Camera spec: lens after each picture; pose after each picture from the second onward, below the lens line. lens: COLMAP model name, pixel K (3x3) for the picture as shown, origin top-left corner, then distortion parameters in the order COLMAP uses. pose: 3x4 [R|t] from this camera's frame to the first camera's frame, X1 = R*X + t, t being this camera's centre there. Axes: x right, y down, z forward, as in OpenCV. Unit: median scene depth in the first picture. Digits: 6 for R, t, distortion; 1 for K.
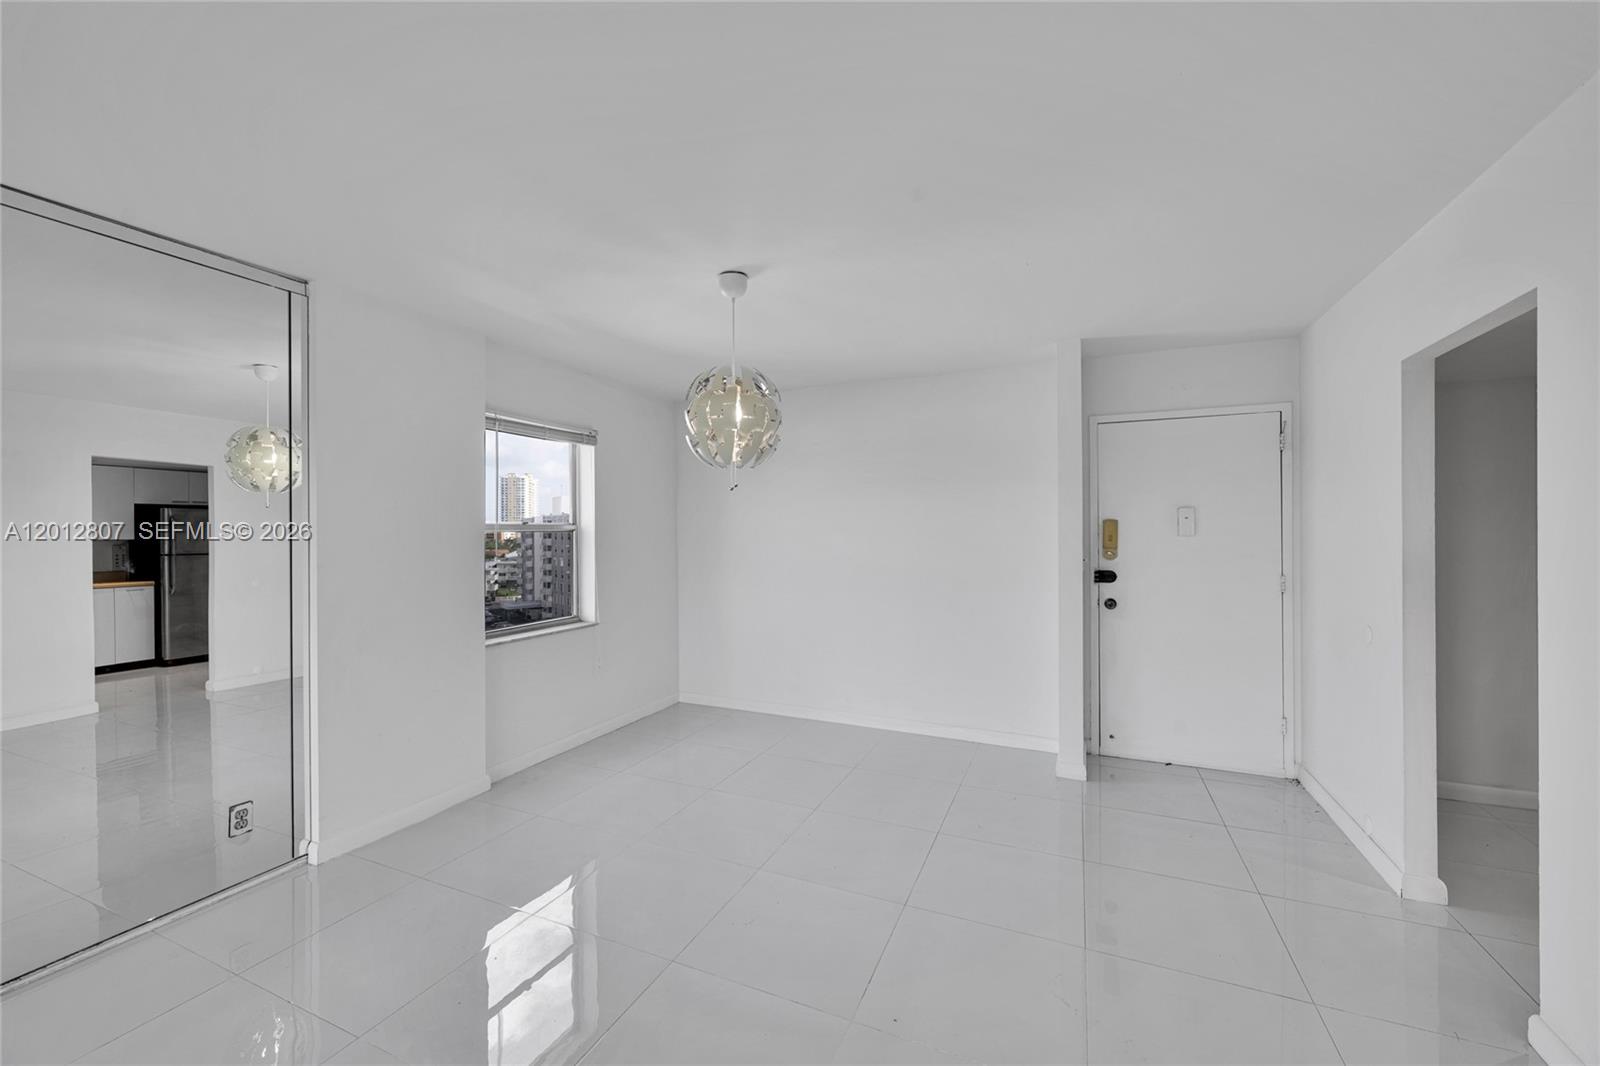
lens RADIAL K [[632.3, 0, 794.3], [0, 632.3, 530.7], [0, 0, 1]] dist [-0.001788, 0.000105]
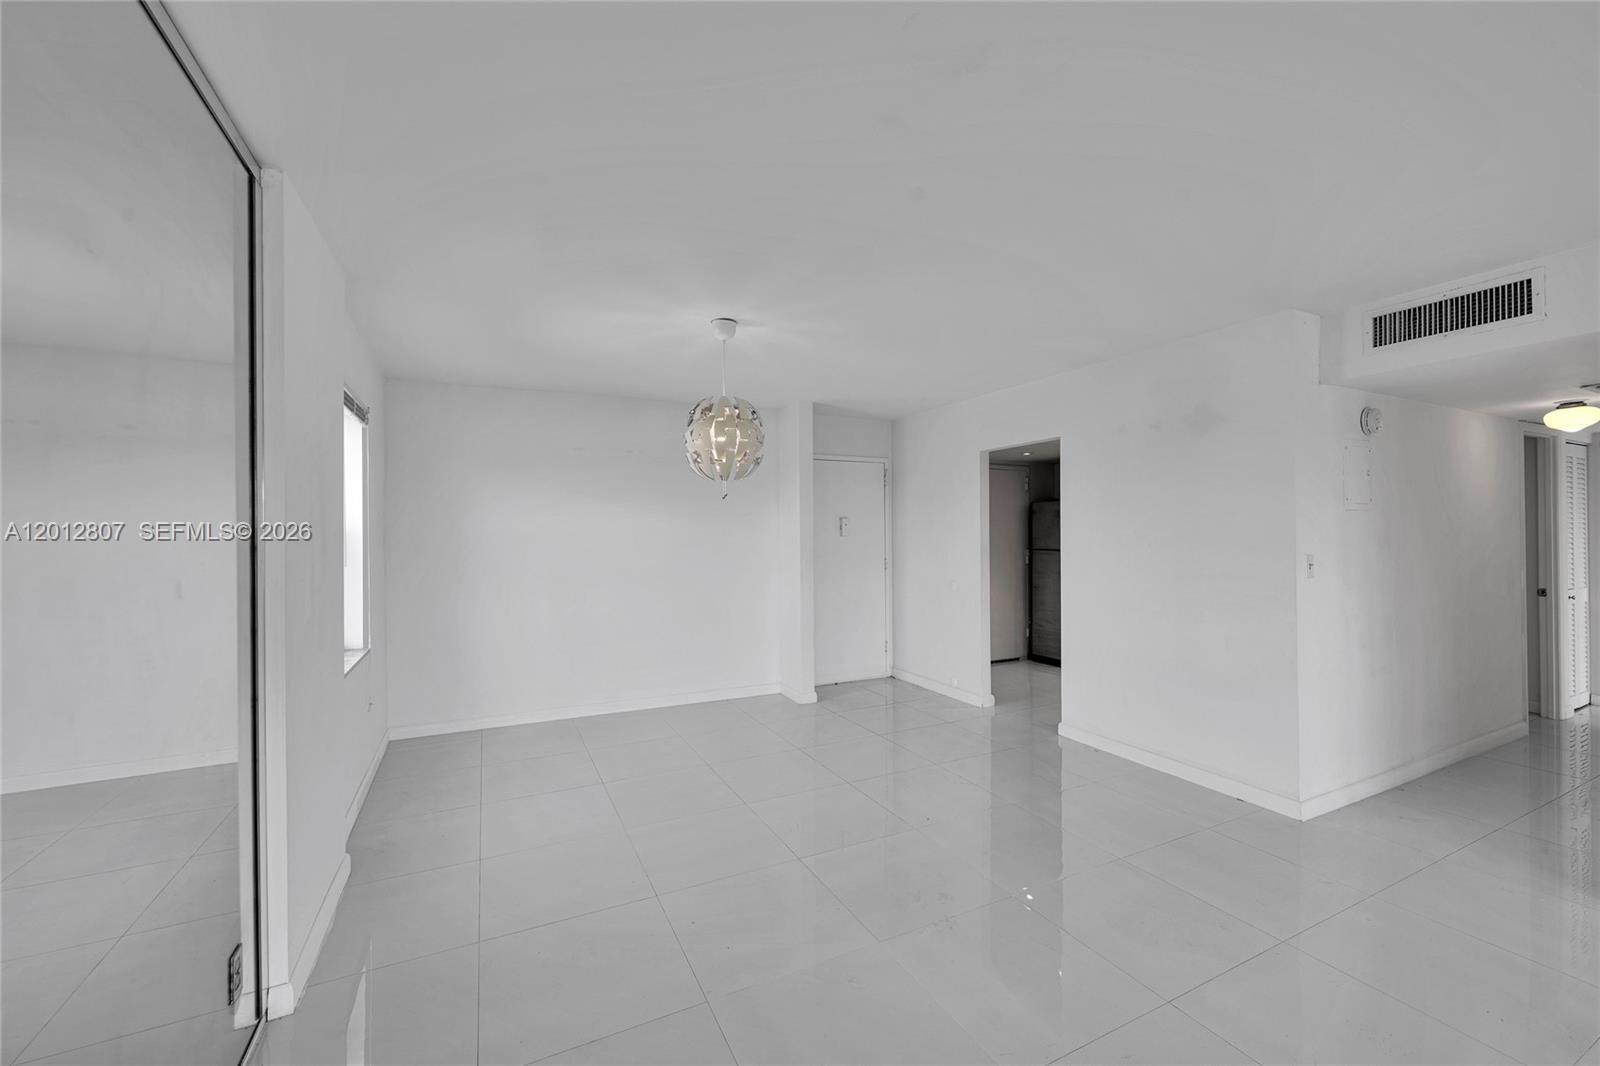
lens RADIAL K [[617.7, 0, 789.8], [0, 617.7, 532.1], [0, 0, 1]] dist [0.000159, 0.000182]
pose [[0.643802, 0.001365, 0.765191, -0.646639], [-0.001722, 0.999998, -0.000335, -0.001233], [-0.765190, -0.001102, 0.643803, 0.114172]]
